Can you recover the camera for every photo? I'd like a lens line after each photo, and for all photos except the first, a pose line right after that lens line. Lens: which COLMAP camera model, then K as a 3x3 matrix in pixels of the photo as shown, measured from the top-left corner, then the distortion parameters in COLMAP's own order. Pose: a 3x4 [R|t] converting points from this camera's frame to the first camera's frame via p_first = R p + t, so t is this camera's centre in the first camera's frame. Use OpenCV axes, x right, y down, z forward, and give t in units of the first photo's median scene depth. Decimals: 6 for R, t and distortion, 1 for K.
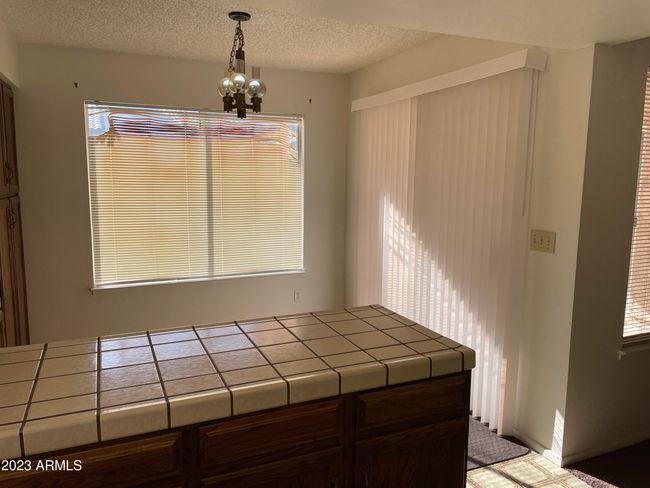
lens RADIAL K [[489.6, 0, 326.1], [0, 489.6, 241.5], [0, 0, 1]] dist [0.065856, -0.075779]
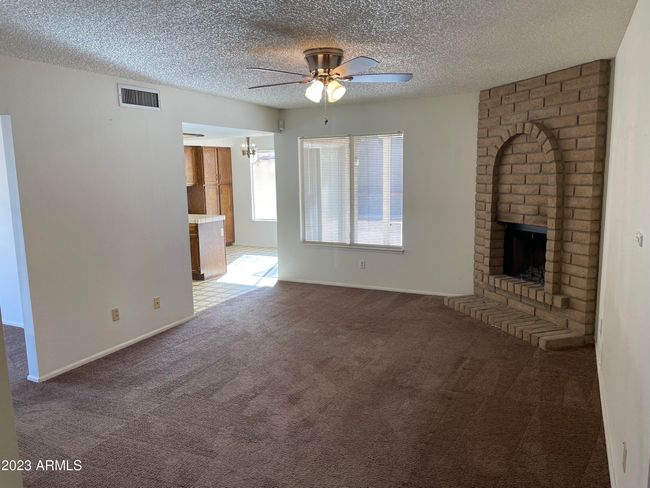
lens RADIAL K [[489.6, 0, 326.1], [0, 489.6, 241.5], [0, 0, 1]] dist [0.065856, -0.075779]
pose [[0.646461, 0.091362, -0.757457, 1.816790], [-0.077187, 0.995542, 0.054204, 0.037968], [0.759033, 0.023425, 0.650631, -0.406729]]
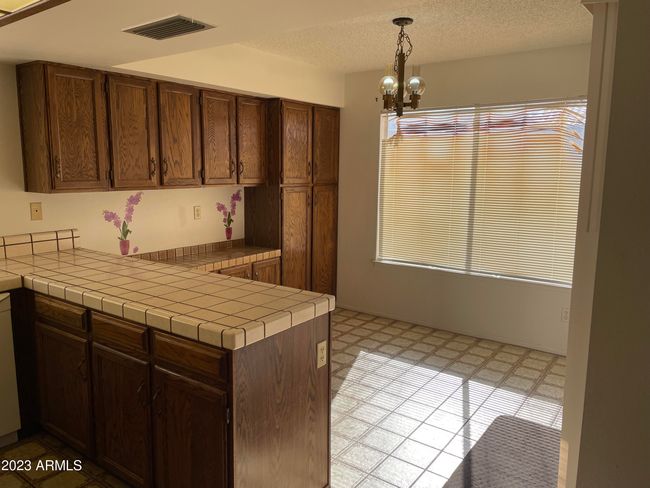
lens RADIAL K [[489.6, 0, 326.1], [0, 489.6, 241.5], [0, 0, 1]] dist [0.065856, -0.075779]
pose [[0.508005, 0.126176, -0.852062, 0.532035], [-0.119736, 0.989953, 0.075207, -0.033239], [0.852991, 0.063817, 0.518009, 0.251986]]
